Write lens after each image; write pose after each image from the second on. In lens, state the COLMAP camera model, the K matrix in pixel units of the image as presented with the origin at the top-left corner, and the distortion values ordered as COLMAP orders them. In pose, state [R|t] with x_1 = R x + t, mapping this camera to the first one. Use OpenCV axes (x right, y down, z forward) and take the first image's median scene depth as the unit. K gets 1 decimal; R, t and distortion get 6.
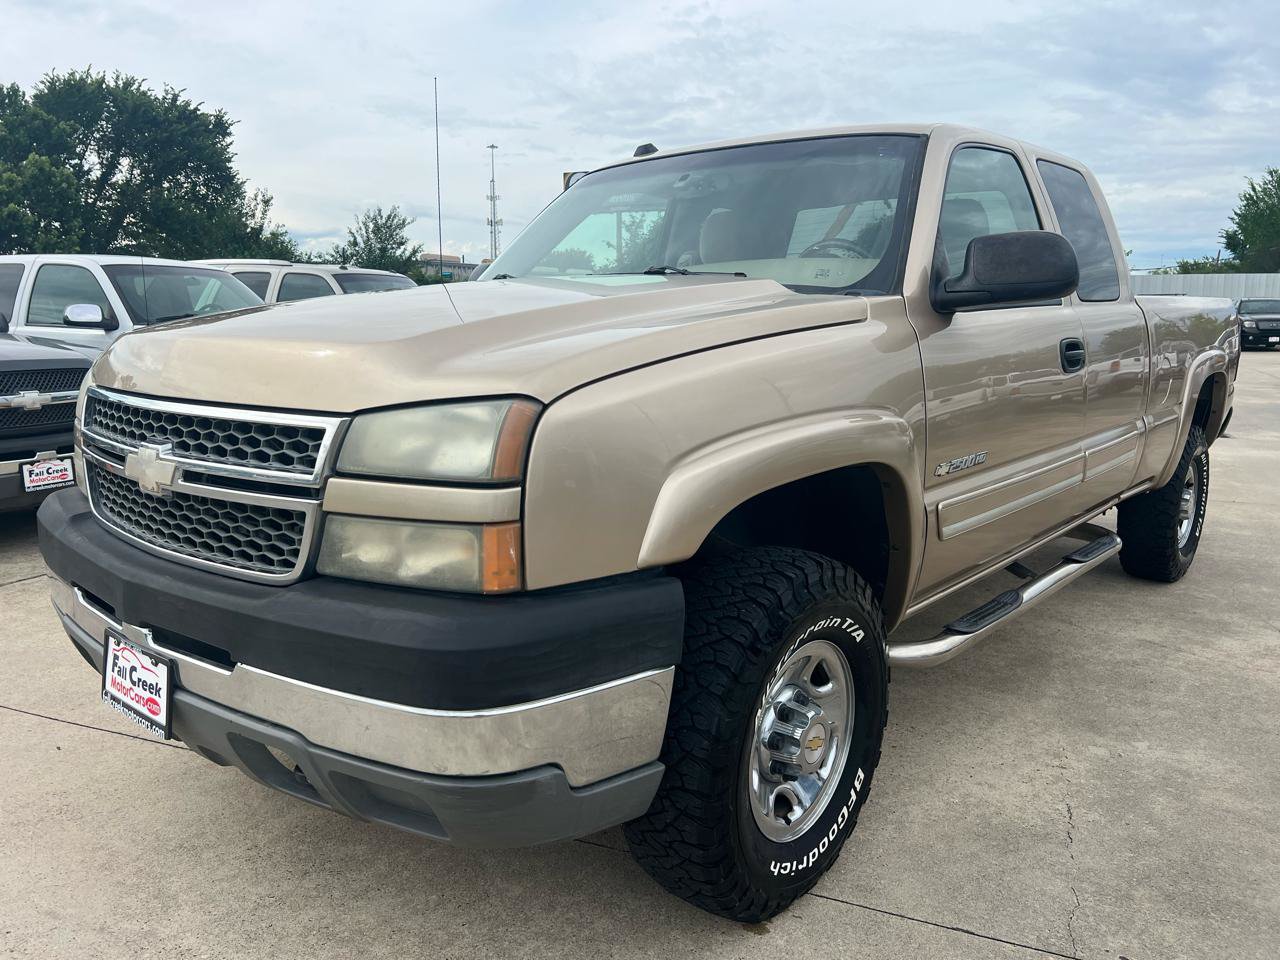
lens RADIAL K [[1013.7, 0, 622.4], [0, 1013.7, 500.0], [0, 0, 1]] dist [0.037138, -0.047042]
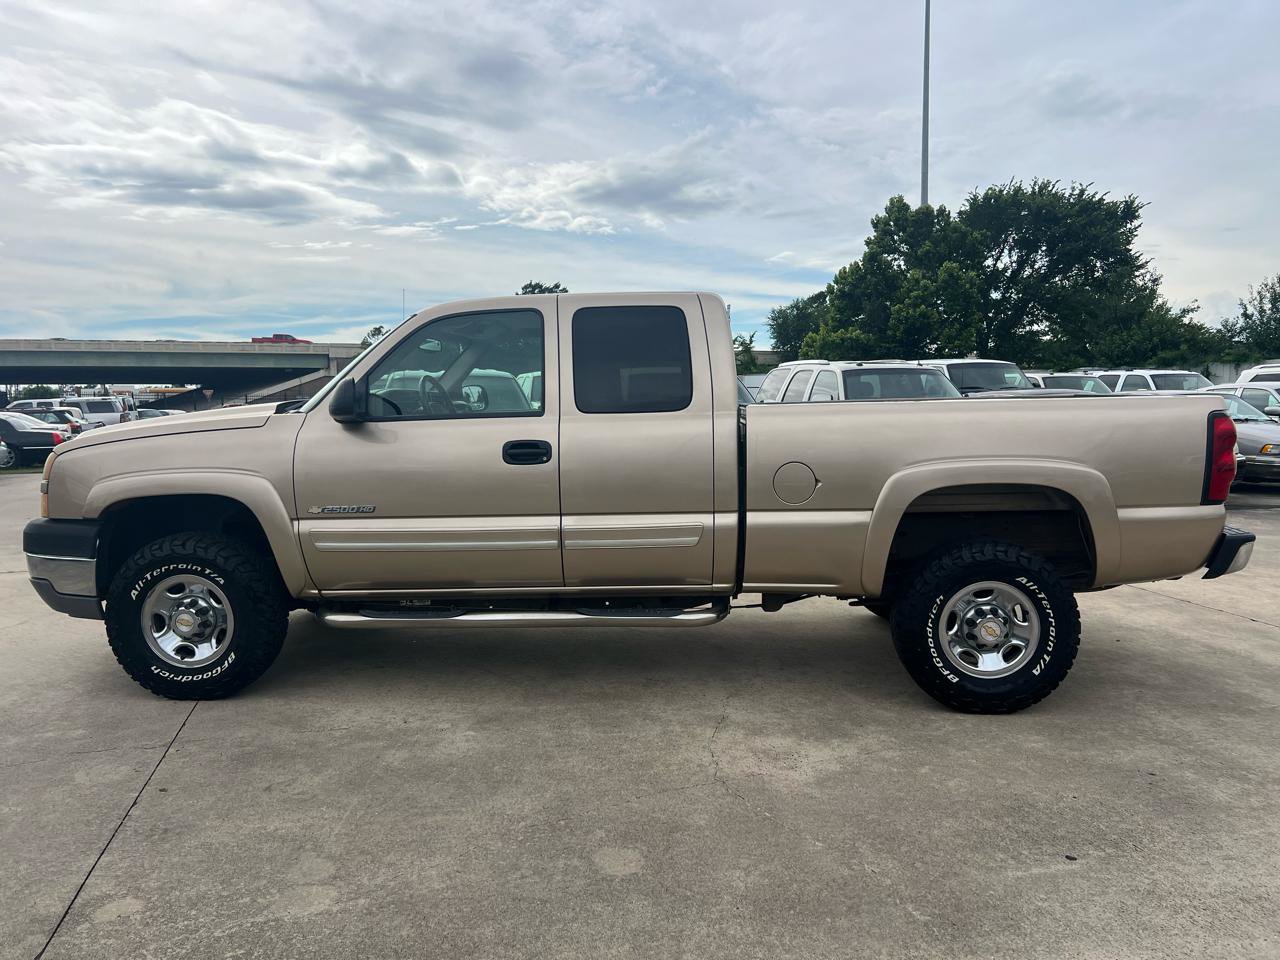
lens RADIAL K [[1013.7, 0, 622.4], [0, 1013.7, 500.0], [0, 0, 1]] dist [0.037138, -0.047042]
pose [[0.569315, 0.080561, -0.818163, 2.047408], [-0.139502, 0.990222, 0.000430, -0.121155], [0.810197, 0.113891, 0.574987, 0.409143]]
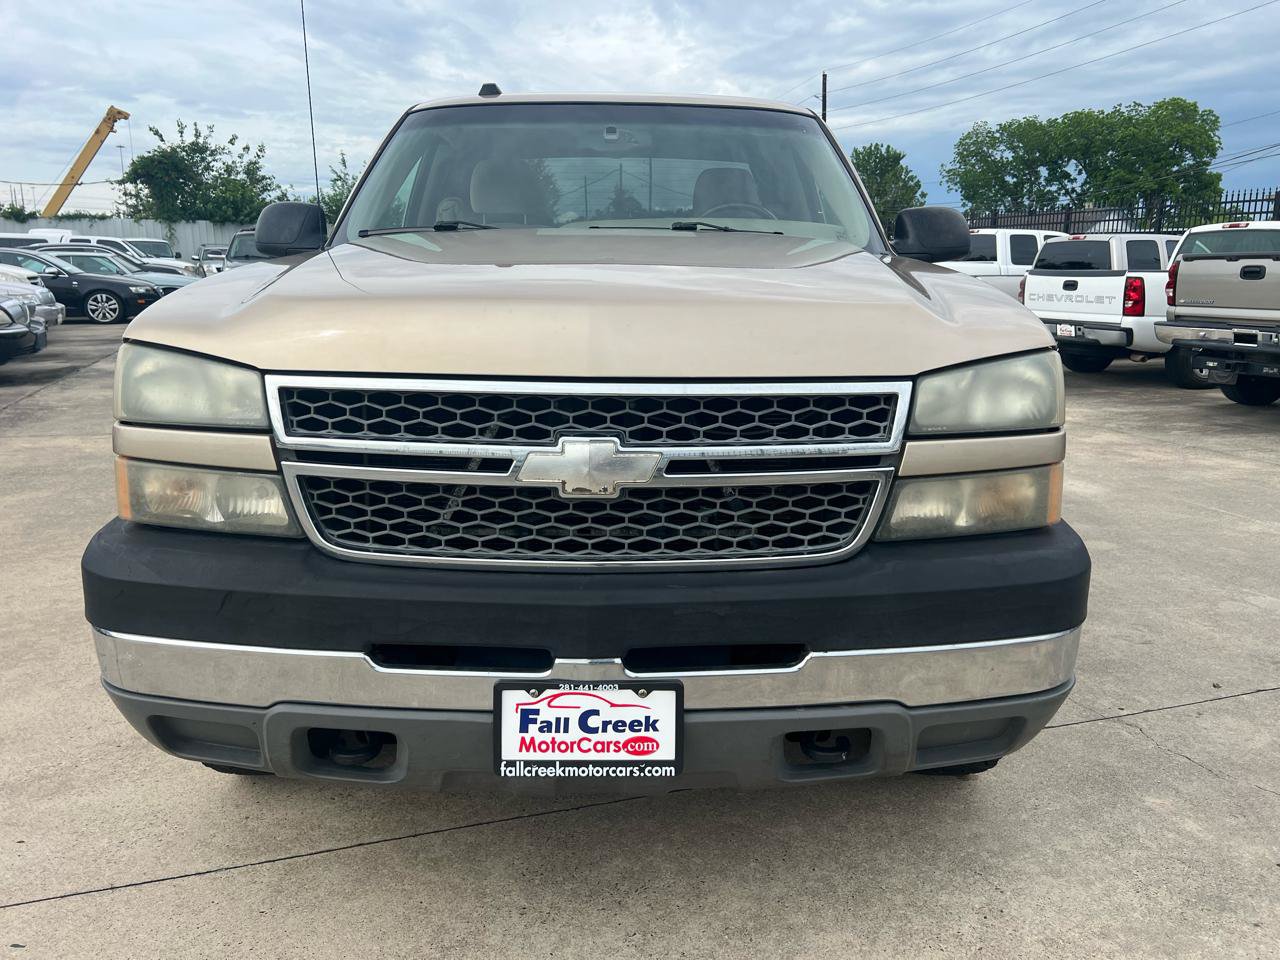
lens RADIAL K [[989.8, 0, 662.2], [0, 989.8, 482.7], [0, 0, 1]] dist [0.010808, -0.002662]
pose [[0.731260, -0.150476, 0.665294, -0.732725], [0.122928, 0.988466, 0.088454, -0.064763], [-0.670930, 0.017101, 0.741323, 0.294183]]
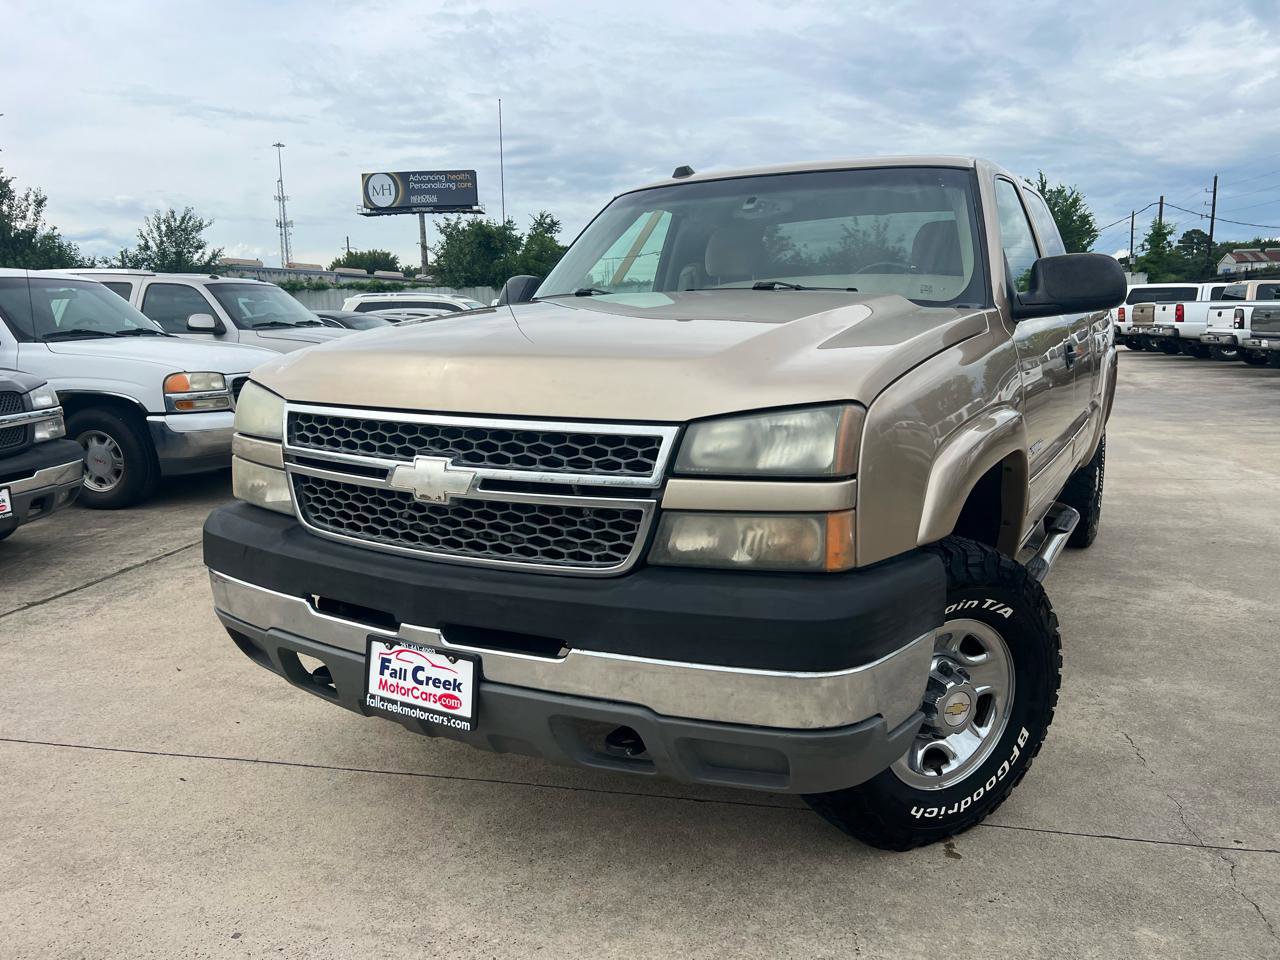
lens RADIAL K [[1030.6, 0, 640.0], [0, 1030.6, 480.0], [0, 0, 1]] dist [0.031664, -0.044131]
pose [[0.977969, -0.047219, 0.203337, -0.363873], [0.052133, 0.998462, -0.018875, -0.000740], [-0.202133, 0.029060, 0.978927, -0.074694]]
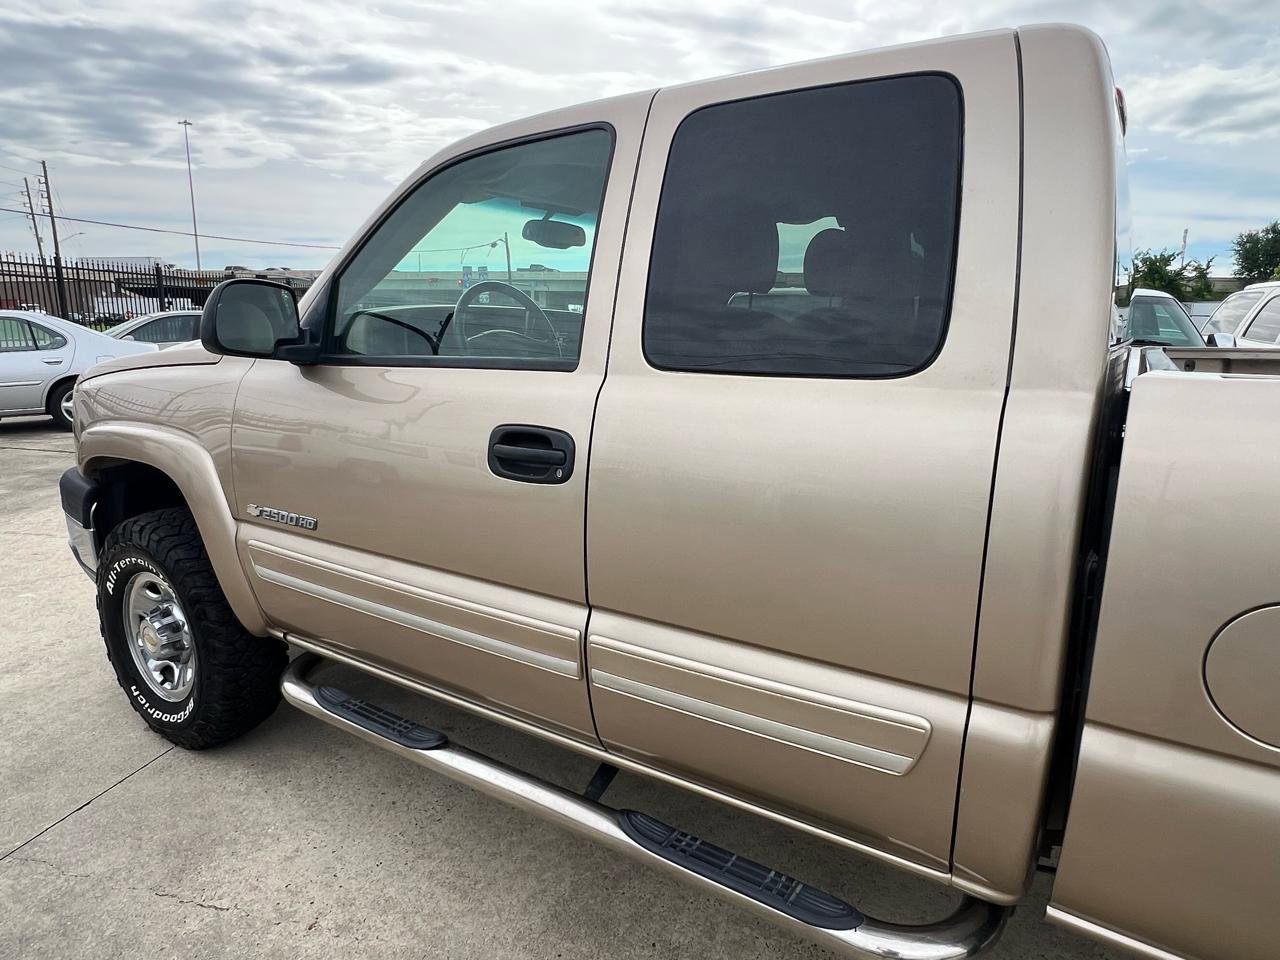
lens RADIAL K [[786.2, 0, 626.4], [0, 786.2, 479.1], [0, 0, 1]] dist [0.002004, 0.002235]
pose [[0.109975, 0.205783, -0.972398, 1.126114], [-0.189333, 0.964756, 0.182753, -0.279290], [0.975735, 0.164009, 0.145061, 1.241473]]
